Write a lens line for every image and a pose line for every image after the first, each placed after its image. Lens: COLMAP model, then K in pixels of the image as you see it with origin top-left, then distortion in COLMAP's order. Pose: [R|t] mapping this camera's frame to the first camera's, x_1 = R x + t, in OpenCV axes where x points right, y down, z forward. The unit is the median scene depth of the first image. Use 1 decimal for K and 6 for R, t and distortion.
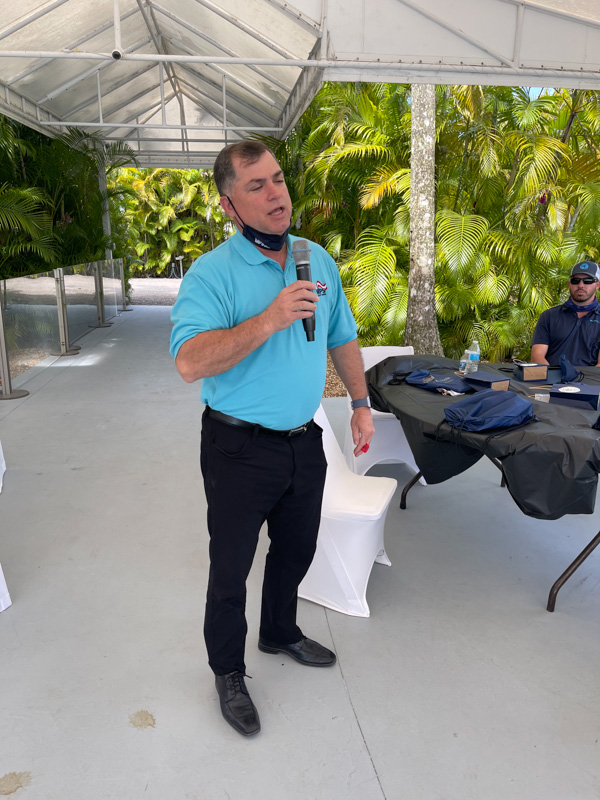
lens RADIAL K [[614.0, 0, 307.1], [0, 614.0, 407.1], [0, 0, 1]] dist [0.063813, -0.089716]
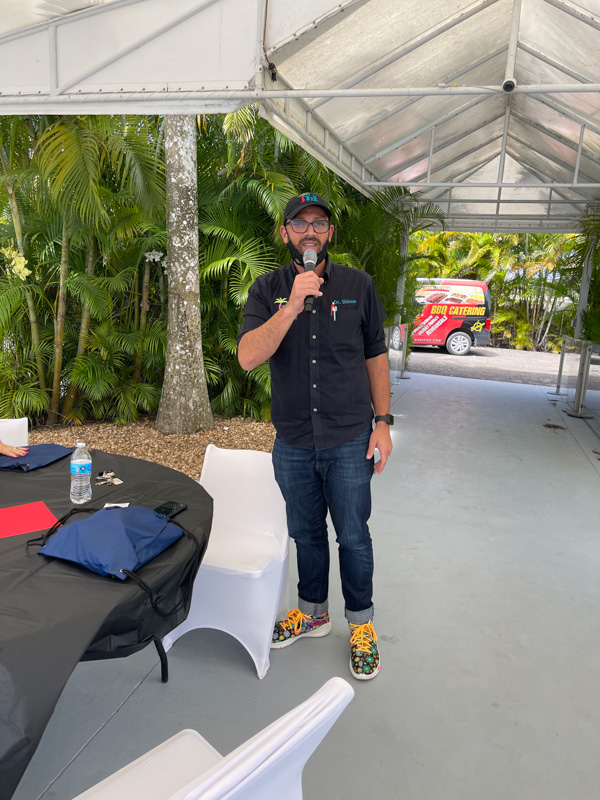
lens RADIAL K [[614.0, 0, 301.2], [0, 614.0, 395.8], [0, 0, 1]] dist [0.063813, -0.089716]
pose [[0.913963, 0.120196, -0.387589, -0.069306], [-0.162558, 0.983587, -0.078302, -0.030734], [0.371816, 0.134571, 0.918501, 0.088304]]
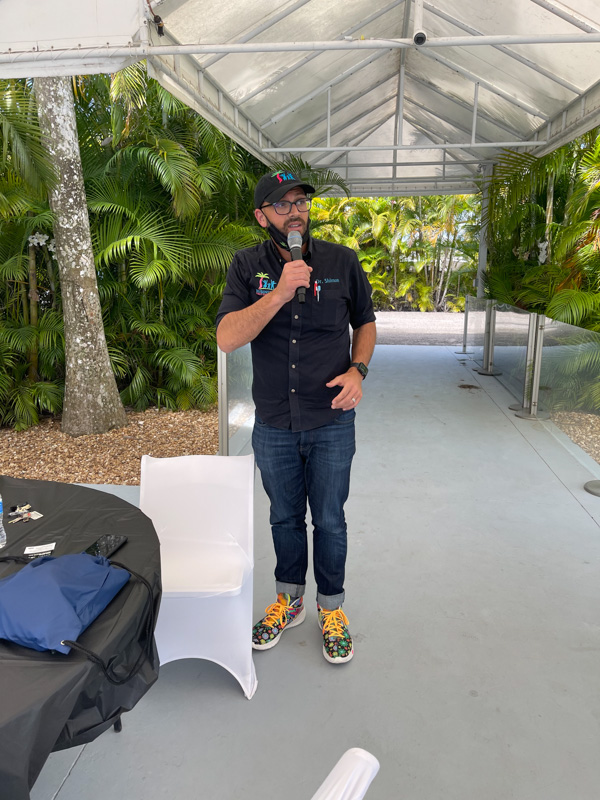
lens RADIAL K [[614.0, 0, 307.0], [0, 614.0, 401.3], [0, 0, 1]] dist [0.063813, -0.089716]
pose [[0.971280, 0.048466, -0.232952, -0.086273], [-0.060129, 0.997254, -0.043225, -0.037254], [0.230218, 0.055991, 0.971527, 0.102812]]
